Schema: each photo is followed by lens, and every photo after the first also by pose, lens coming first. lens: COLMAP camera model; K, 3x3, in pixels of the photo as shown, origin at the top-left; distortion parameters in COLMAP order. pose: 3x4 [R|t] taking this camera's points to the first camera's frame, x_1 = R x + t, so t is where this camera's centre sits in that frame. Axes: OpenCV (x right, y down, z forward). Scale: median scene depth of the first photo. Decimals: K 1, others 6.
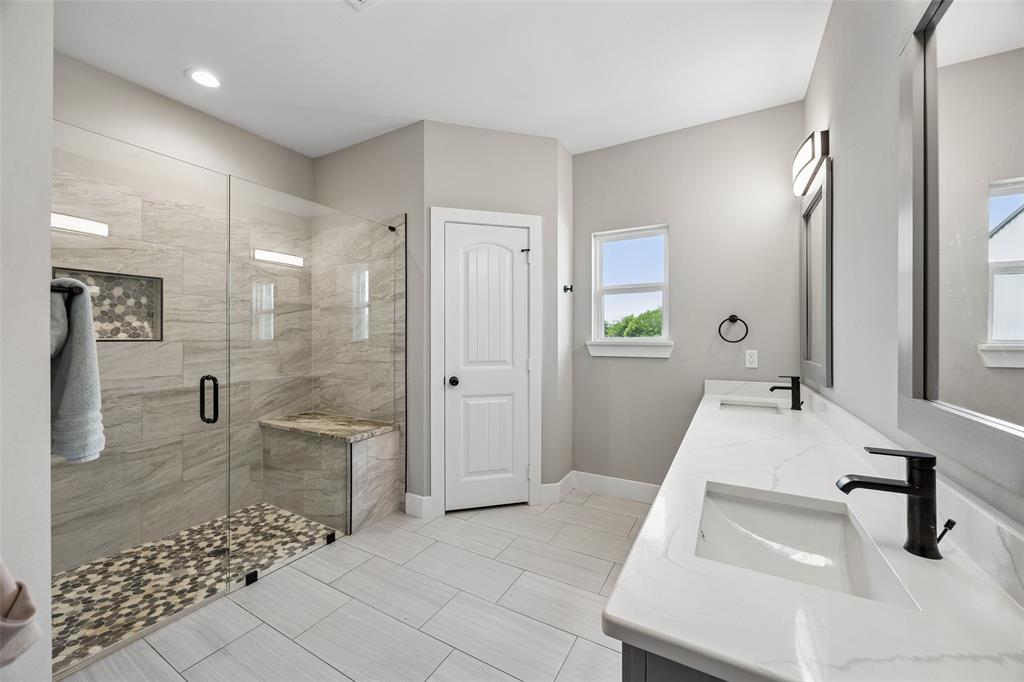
lens RADIAL K [[390.1, 0, 508.2], [0, 390.1, 339.7], [0, 0, 1]] dist [-0.003420, -0.000108]
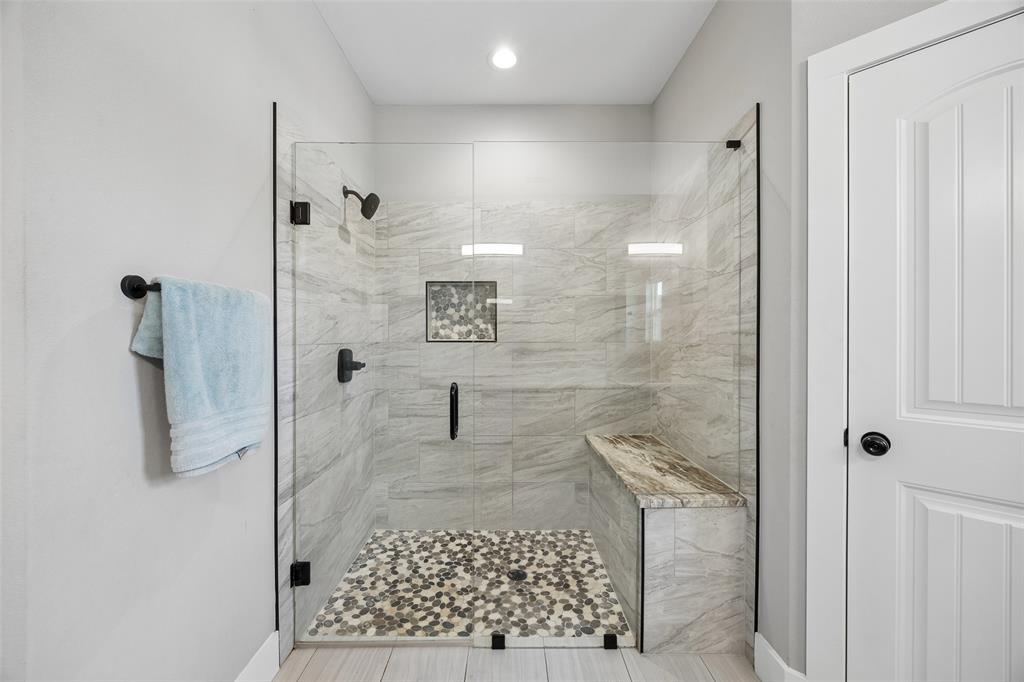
lens RADIAL K [[390.1, 0, 508.2], [0, 390.1, 339.7], [0, 0, 1]] dist [-0.003420, -0.000108]
pose [[0.499132, 0.003932, -0.866517, 0.028999], [-0.003864, 0.999990, 0.002312, -0.004977], [0.866518, 0.002195, 0.499142, 0.490793]]
